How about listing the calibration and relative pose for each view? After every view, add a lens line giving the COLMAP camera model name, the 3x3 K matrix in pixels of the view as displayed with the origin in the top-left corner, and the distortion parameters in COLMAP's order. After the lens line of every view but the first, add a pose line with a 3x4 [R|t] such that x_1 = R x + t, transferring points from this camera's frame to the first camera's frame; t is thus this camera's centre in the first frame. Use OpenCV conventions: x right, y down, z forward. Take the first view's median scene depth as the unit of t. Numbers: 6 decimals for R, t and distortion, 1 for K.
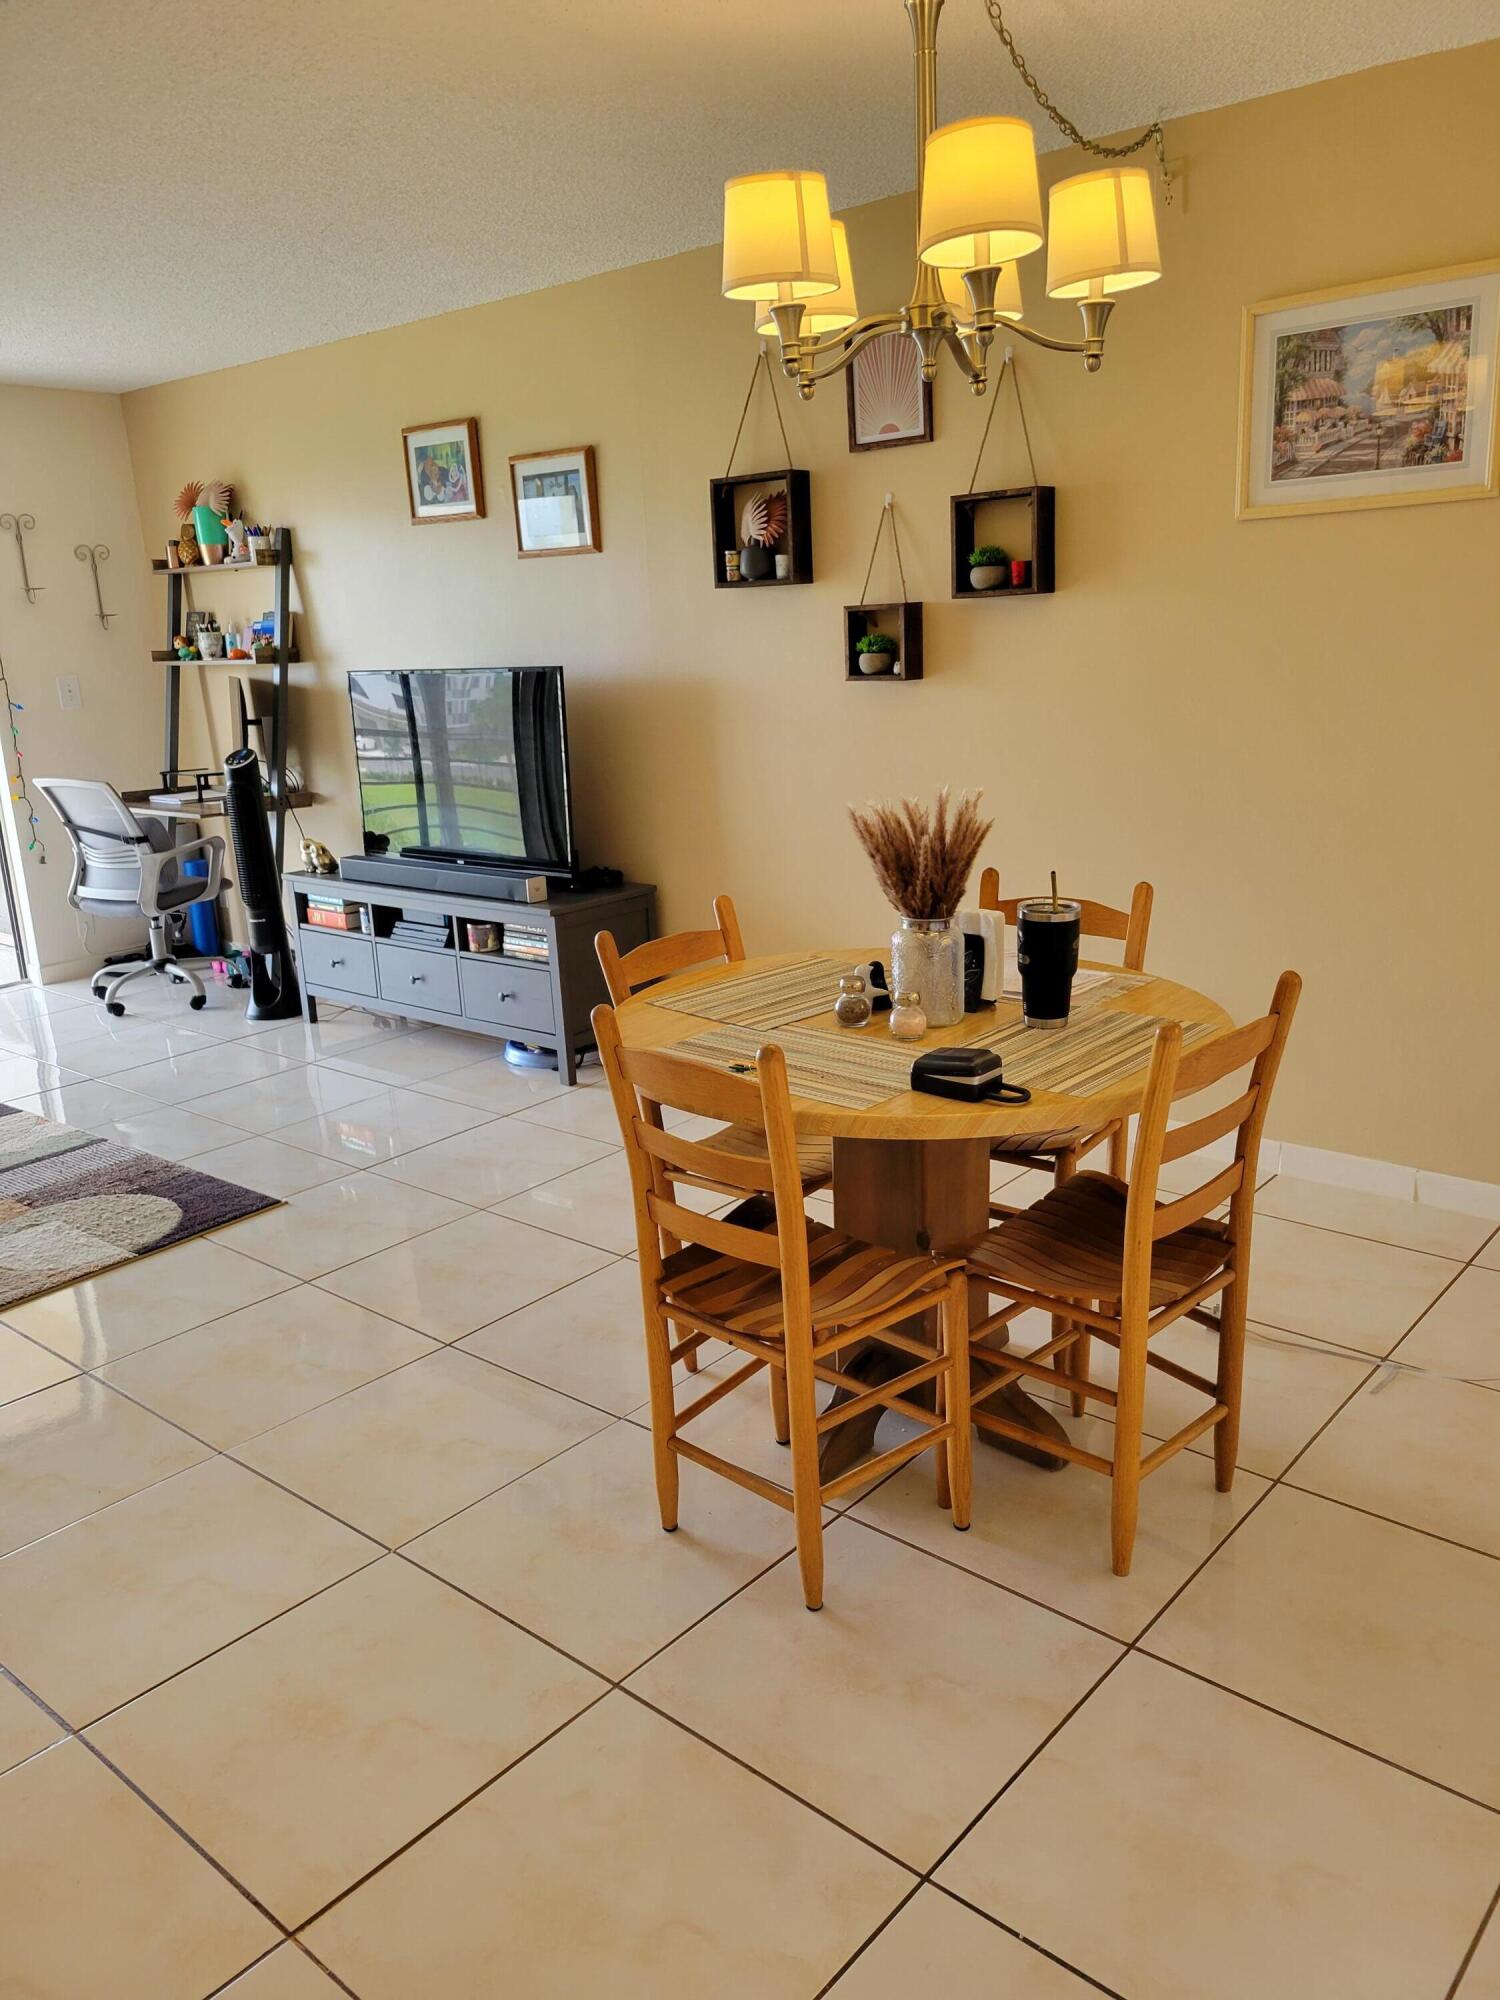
lens RADIAL K [[1486.8, 0, 742.3], [0, 1486.8, 1003.5], [0, 0, 1]] dist [0.049231, -0.028233]
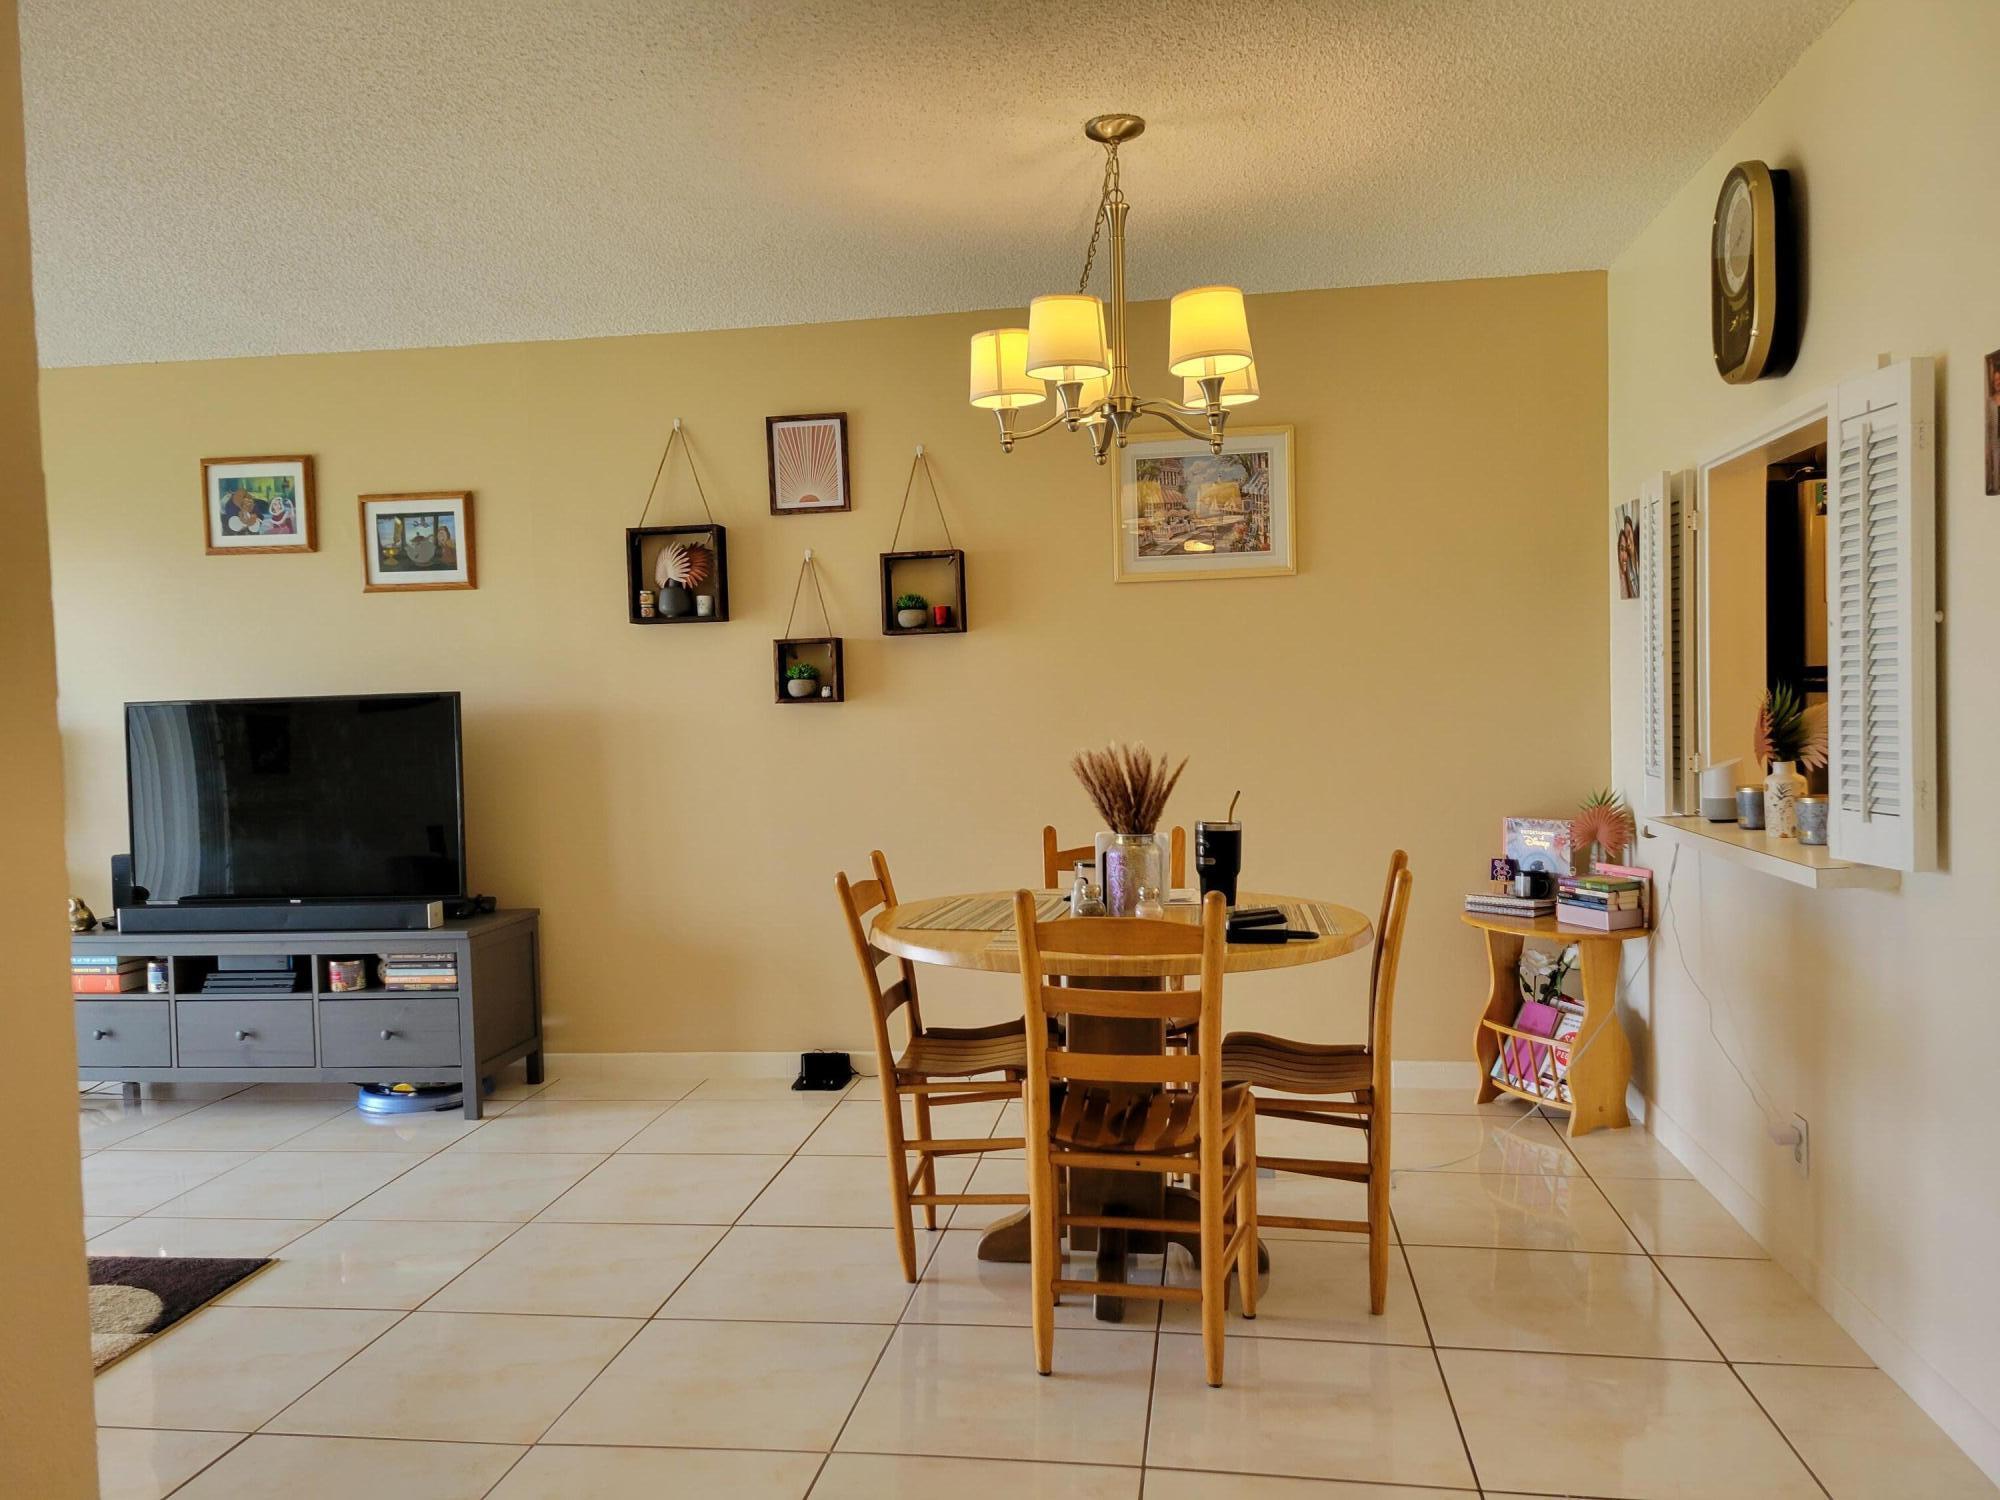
lens RADIAL K [[1486.8, 0, 985.5], [0, 1486.8, 761.3], [0, 0, 1]] dist [0.049231, -0.028233]
pose [[0.846678, 0.001726, 0.532102, -0.405126], [0.122846, 0.972346, -0.198626, 0.072398], [-0.517731, 0.233539, 0.823052, -0.004845]]
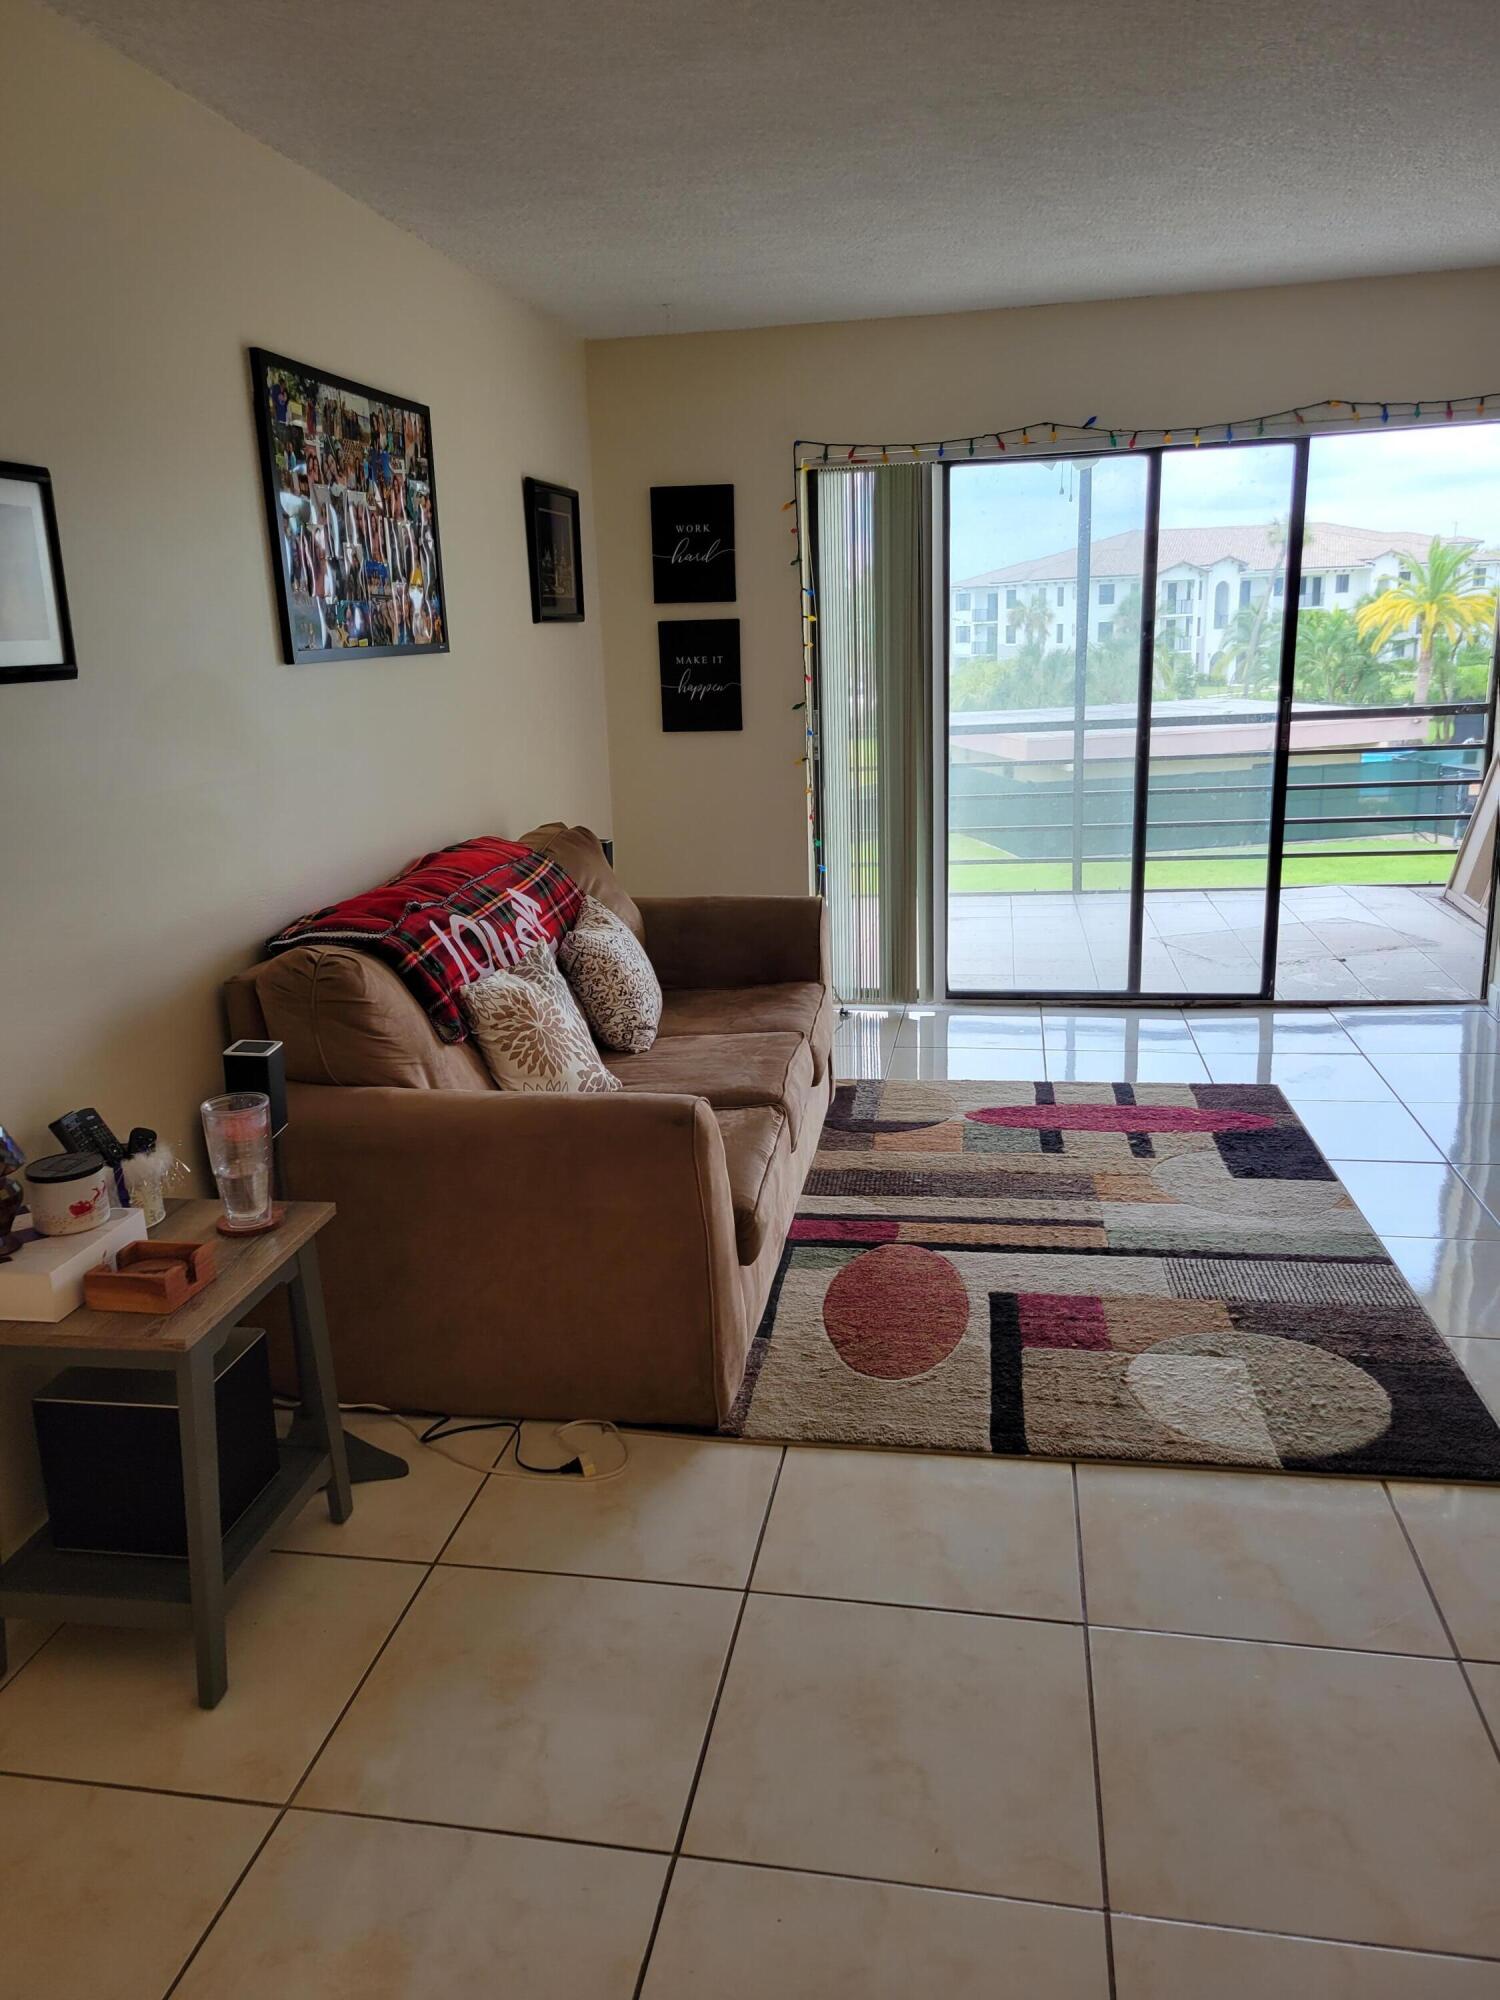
lens RADIAL K [[1486.8, 0, 738.9], [0, 1486.8, 1006.3], [0, 0, 1]] dist [0.049231, -0.028233]
pose [[0.503772, 0.241318, -0.829445, 0.010279], [-0.202502, 0.966423, 0.158179, -0.095963], [0.839766, 0.088278, 0.535724, 0.328828]]
